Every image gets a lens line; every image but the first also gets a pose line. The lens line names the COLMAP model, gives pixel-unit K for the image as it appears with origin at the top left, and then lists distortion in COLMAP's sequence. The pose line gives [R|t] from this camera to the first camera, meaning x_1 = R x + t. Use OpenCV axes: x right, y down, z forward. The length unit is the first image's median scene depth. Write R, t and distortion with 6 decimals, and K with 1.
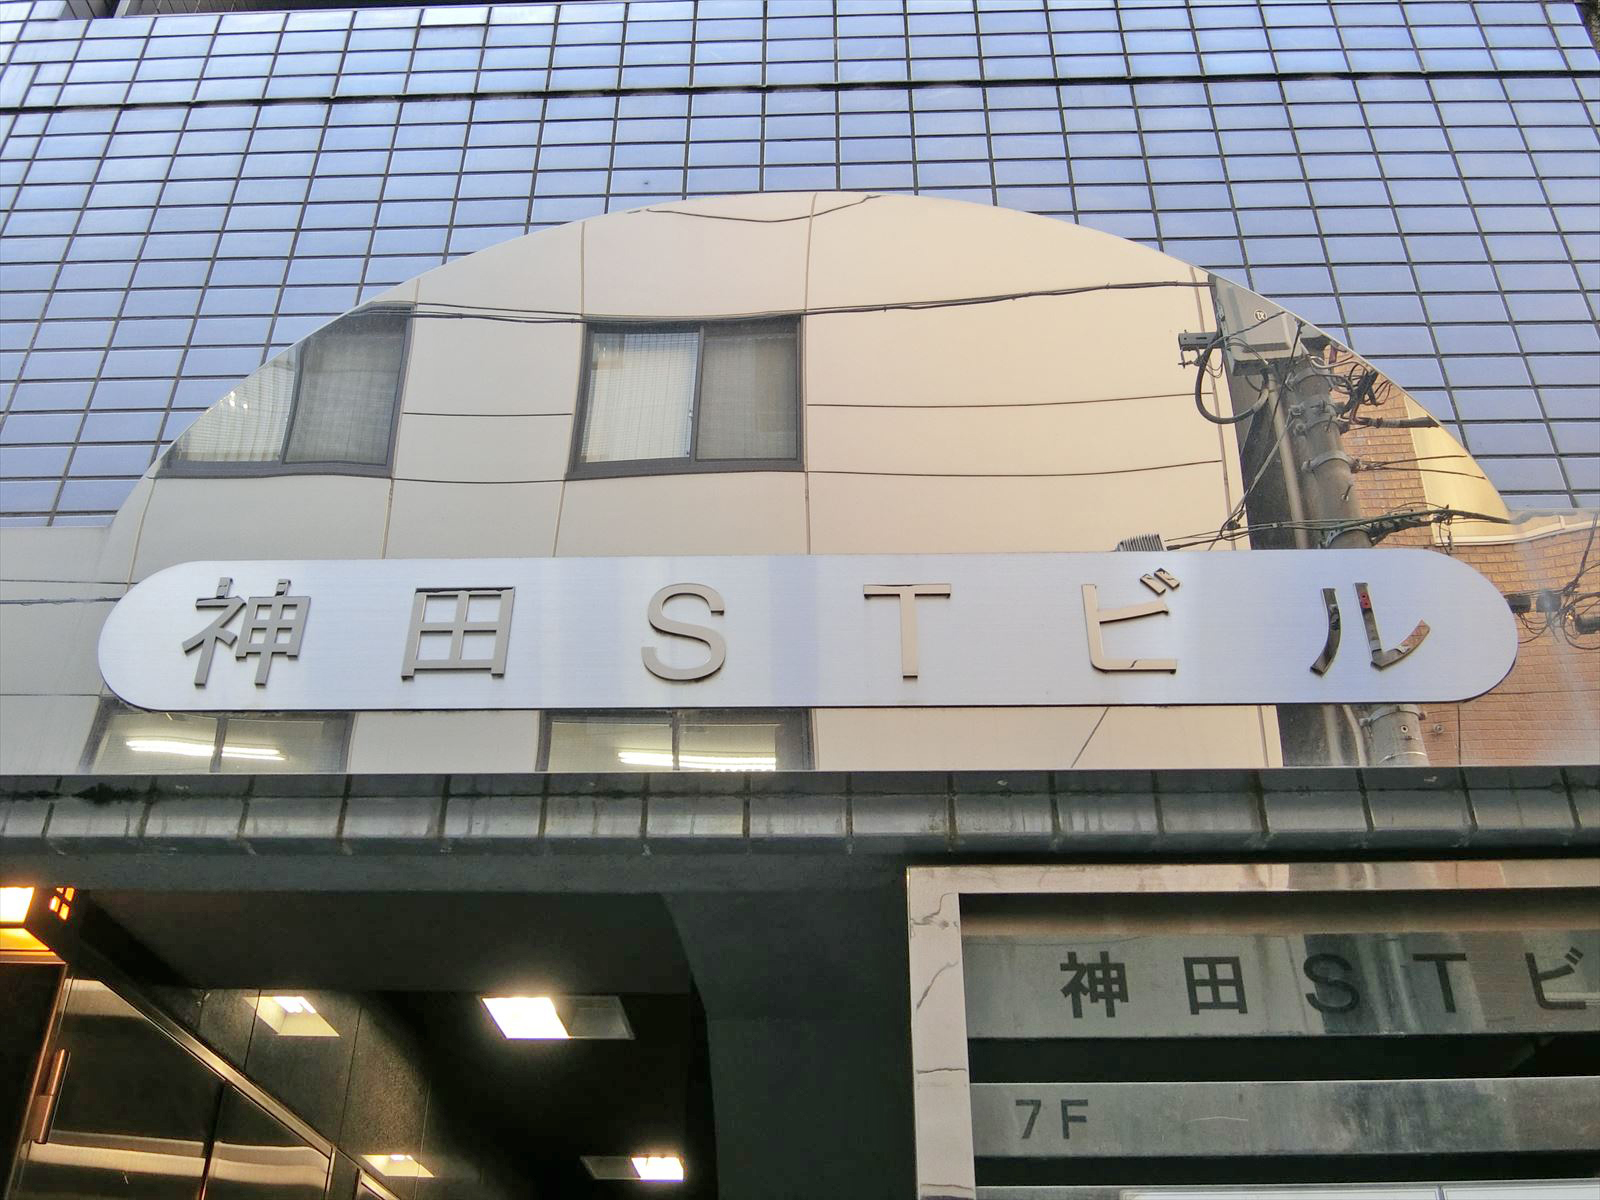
lens RADIAL K [[1548.9, 0, 800.0], [0, 1548.9, 600.0], [0, 0, 1]] dist [-0.053763, -0.008967]
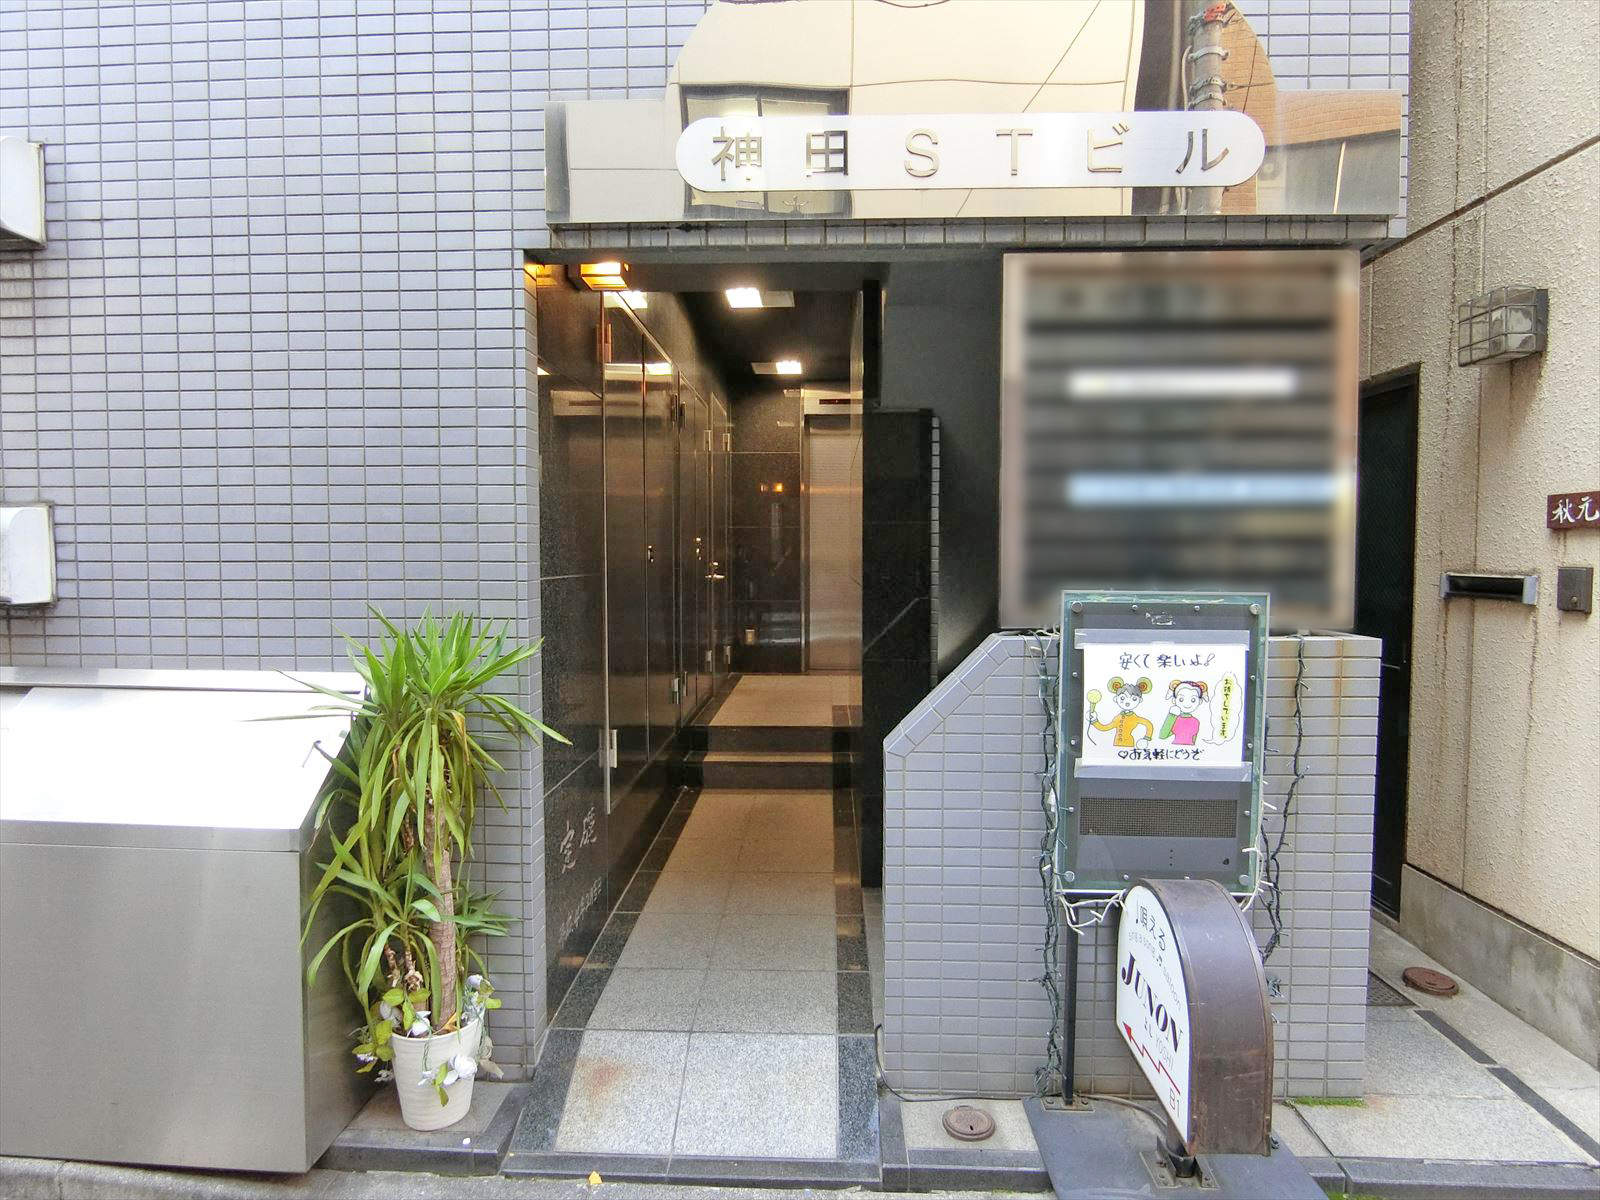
lens RADIAL K [[872.8, 0, 800.0], [0, 872.8, 600.0], [0, 0, 1]] dist [0.001939, 0.000327]
pose [[0.999918, -0.009034, -0.009127, -0.266291], [0.012642, 0.817394, 0.575940, -0.203837], [0.002257, -0.576008, 0.817441, -0.550743]]
